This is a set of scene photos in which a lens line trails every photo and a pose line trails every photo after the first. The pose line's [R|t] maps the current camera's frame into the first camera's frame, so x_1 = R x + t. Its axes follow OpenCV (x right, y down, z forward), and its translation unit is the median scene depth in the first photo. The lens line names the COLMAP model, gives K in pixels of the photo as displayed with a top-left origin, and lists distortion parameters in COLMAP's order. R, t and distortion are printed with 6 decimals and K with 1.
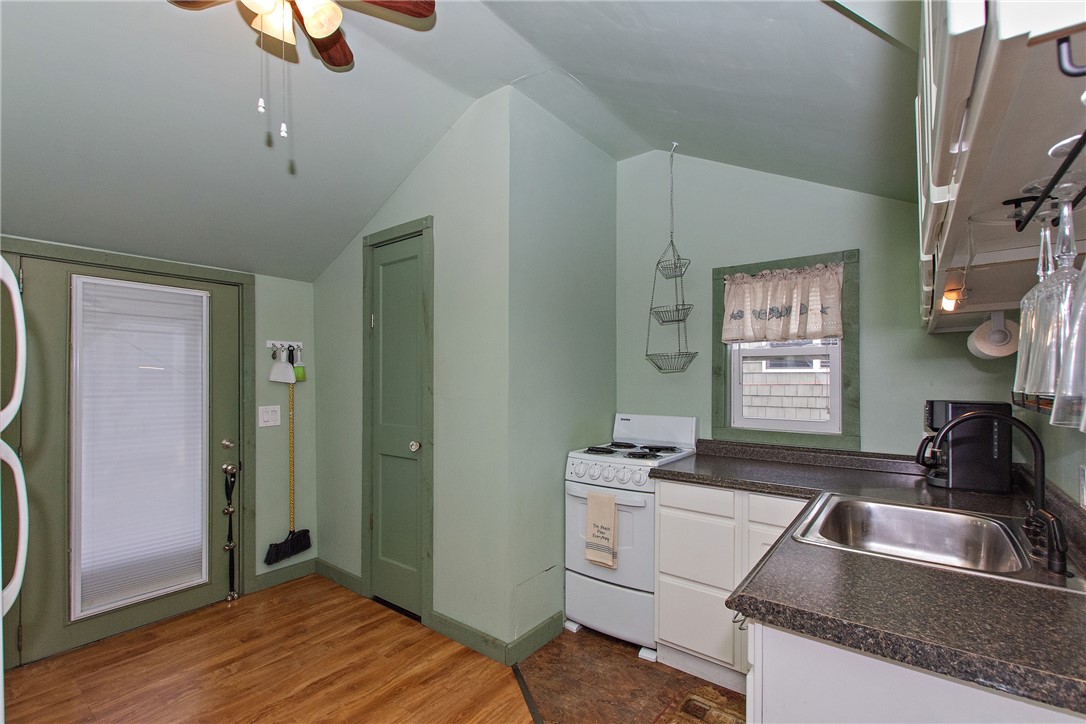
lens RADIAL K [[482.8, 0, 544.4], [0, 482.8, 372.2], [0, 0, 1]] dist [-0.000624, -0.000404]
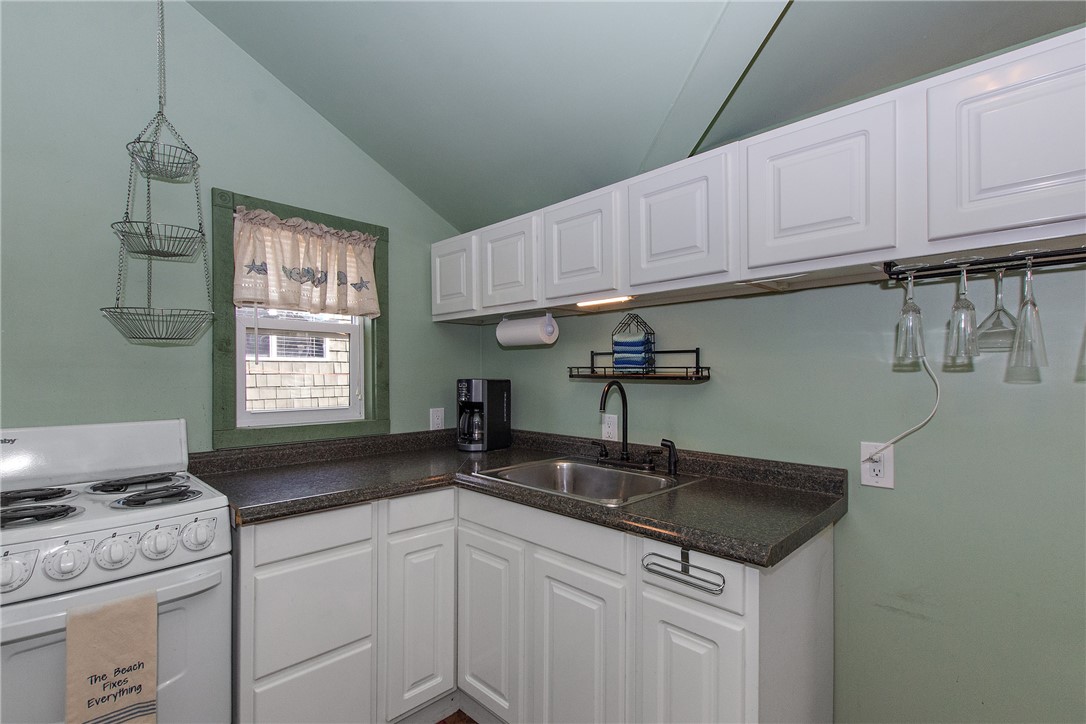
lens RADIAL K [[482.8, 0, 544.4], [0, 482.8, 372.2], [0, 0, 1]] dist [-0.000624, -0.000404]
pose [[0.139049, 0.009581, 0.990239, -0.247601], [-0.010495, 0.999911, -0.008201, 0.037267], [-0.990230, -0.009252, 0.139137, 0.493295]]
